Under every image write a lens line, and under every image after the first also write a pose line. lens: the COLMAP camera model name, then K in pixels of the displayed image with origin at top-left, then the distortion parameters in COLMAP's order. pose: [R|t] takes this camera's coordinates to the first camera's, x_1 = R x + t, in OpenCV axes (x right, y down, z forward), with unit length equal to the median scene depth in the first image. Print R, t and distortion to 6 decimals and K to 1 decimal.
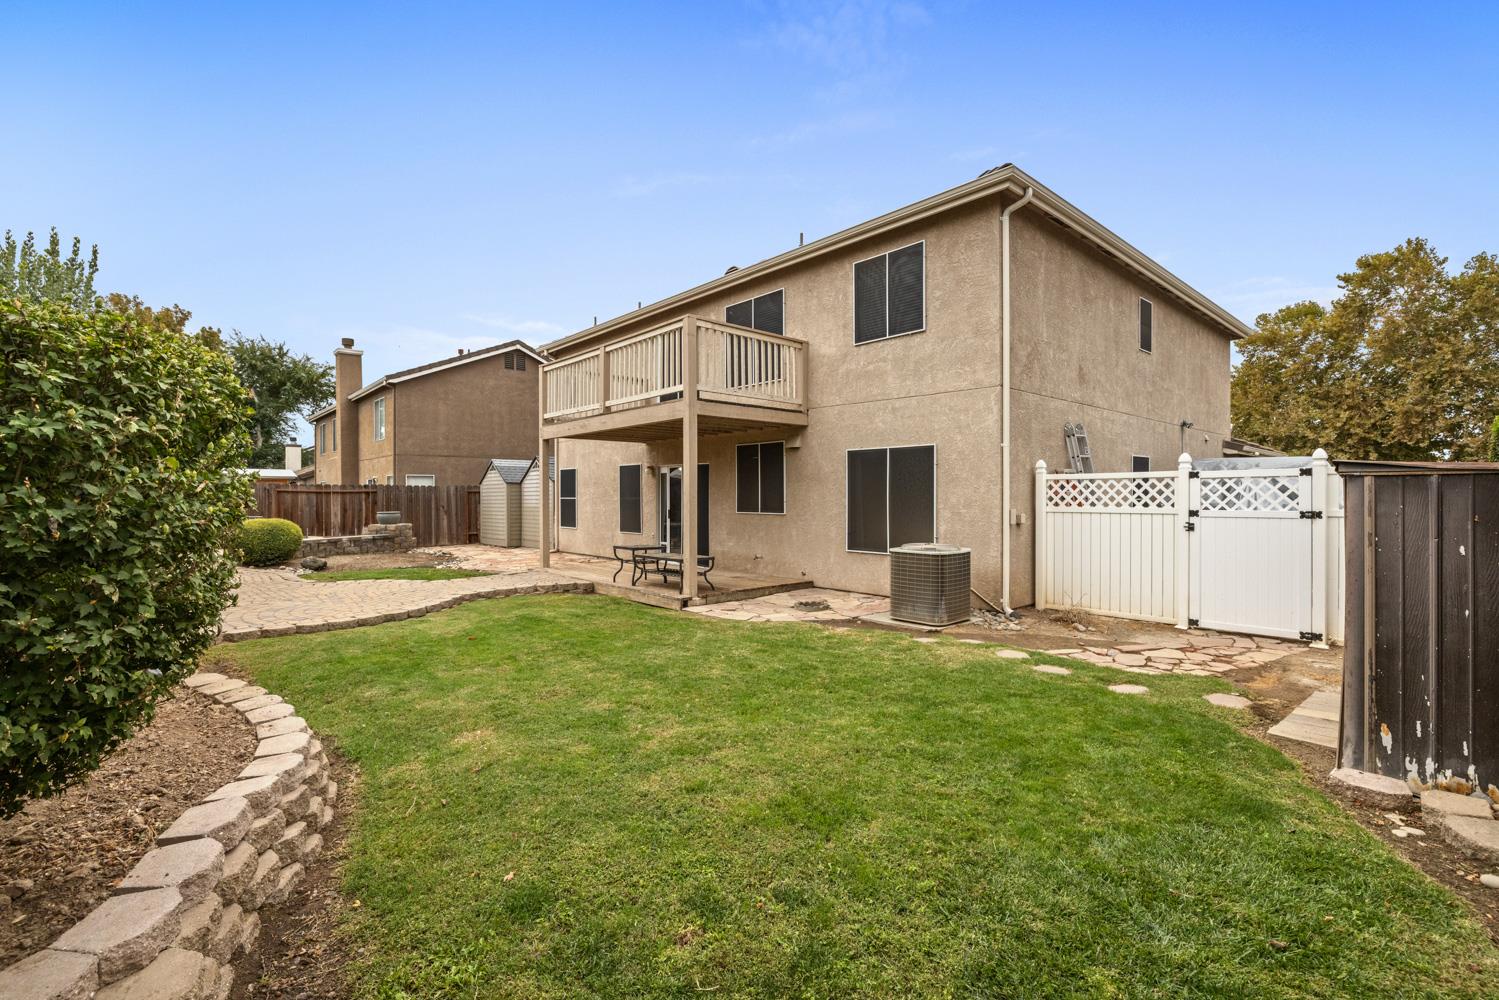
lens RADIAL K [[664.9, 0, 745.5], [0, 664.9, 495.9], [0, 0, 1]] dist [-0.009742, 0.001710]
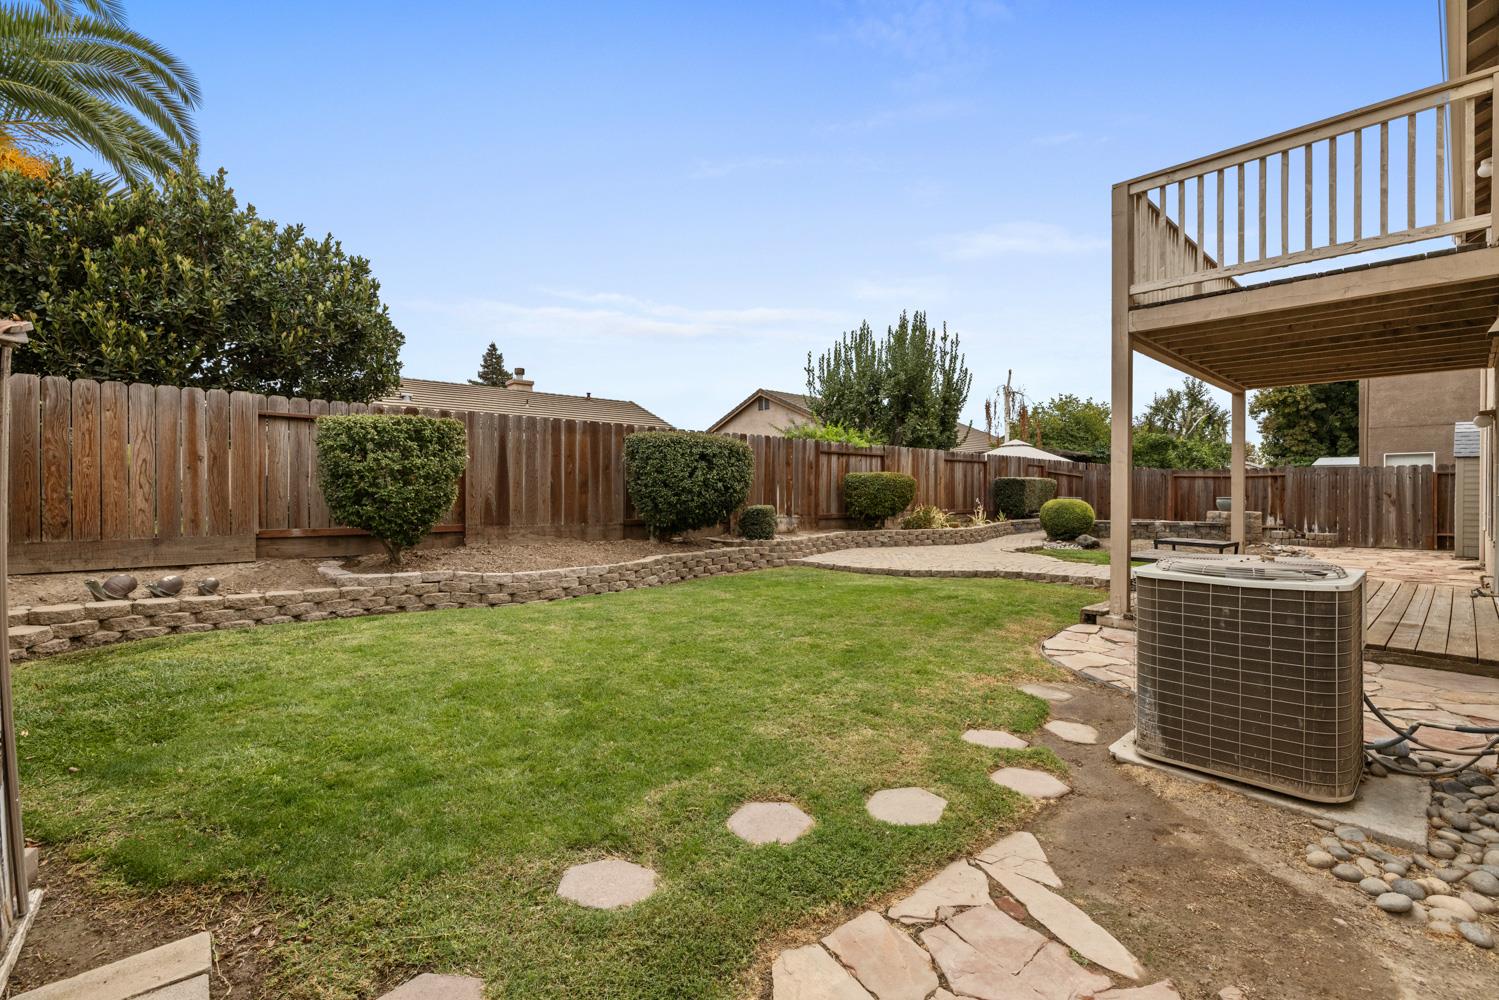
lens RADIAL K [[664.9, 0, 742.4], [0, 664.9, 494.0], [0, 0, 1]] dist [-0.009742, 0.001710]
pose [[0.016779, 0.005617, -0.999843, 0.255155], [-0.004484, 0.999975, 0.005543, 0.014424], [0.999849, 0.004391, 0.016804, 0.276335]]
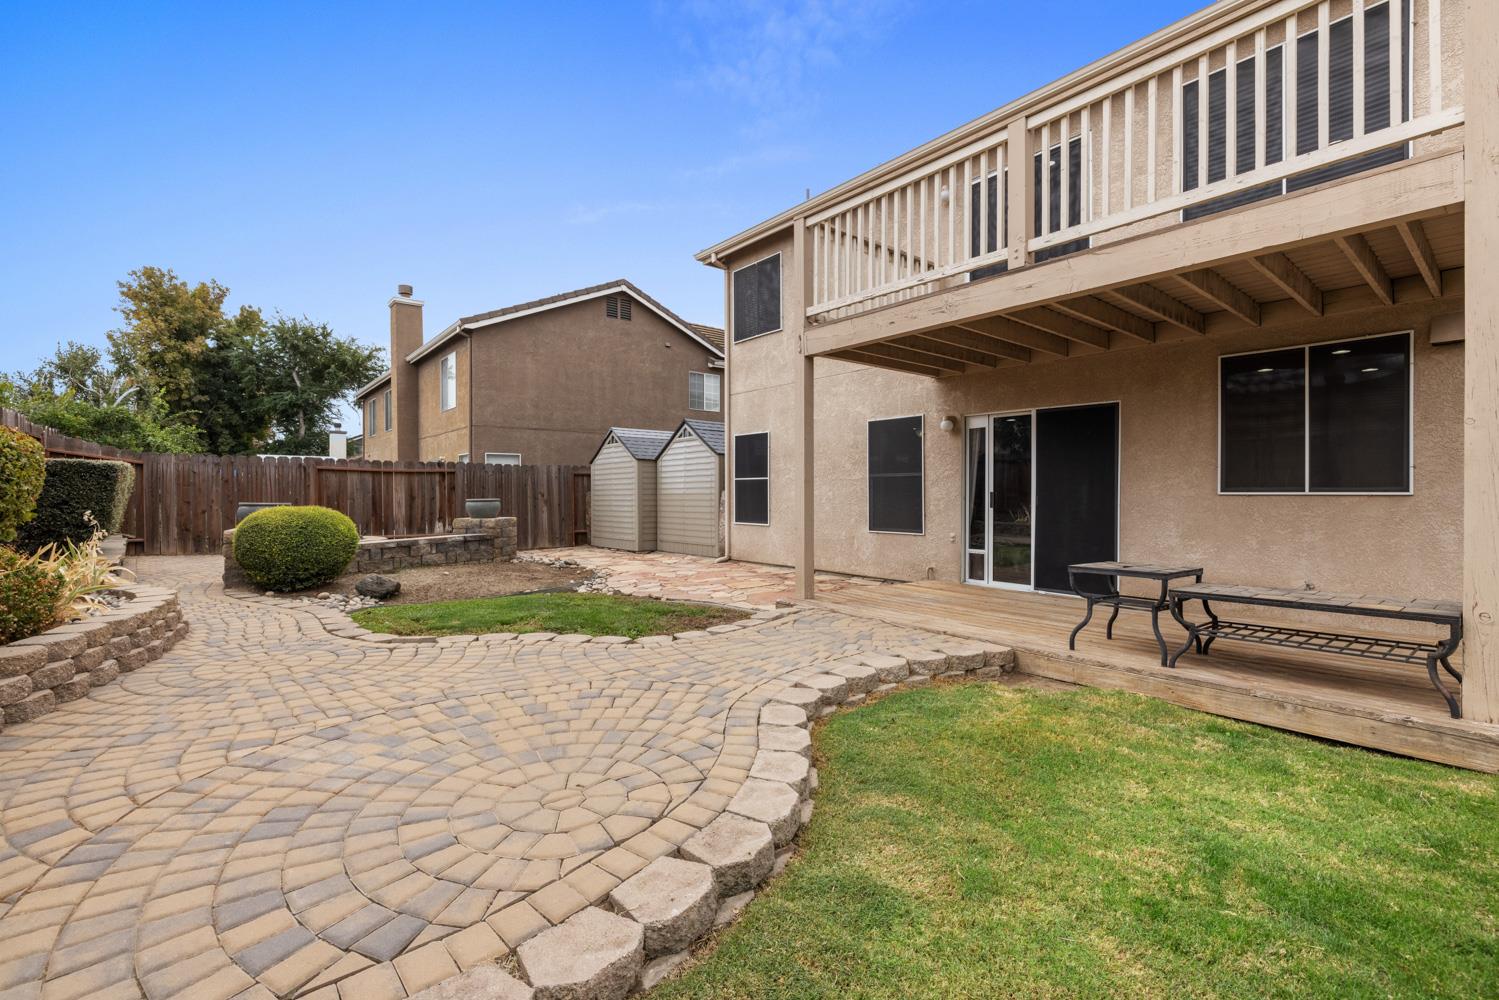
lens RADIAL K [[664.9, 0, 746.6], [0, 664.9, 495.6], [0, 0, 1]] dist [-0.009742, 0.001710]
pose [[0.998962, 0.000230, -0.045548, -0.200420], [-0.000043, 0.999992, 0.004116, 0.014494], [0.045549, -0.004110, 0.998954, 0.289243]]
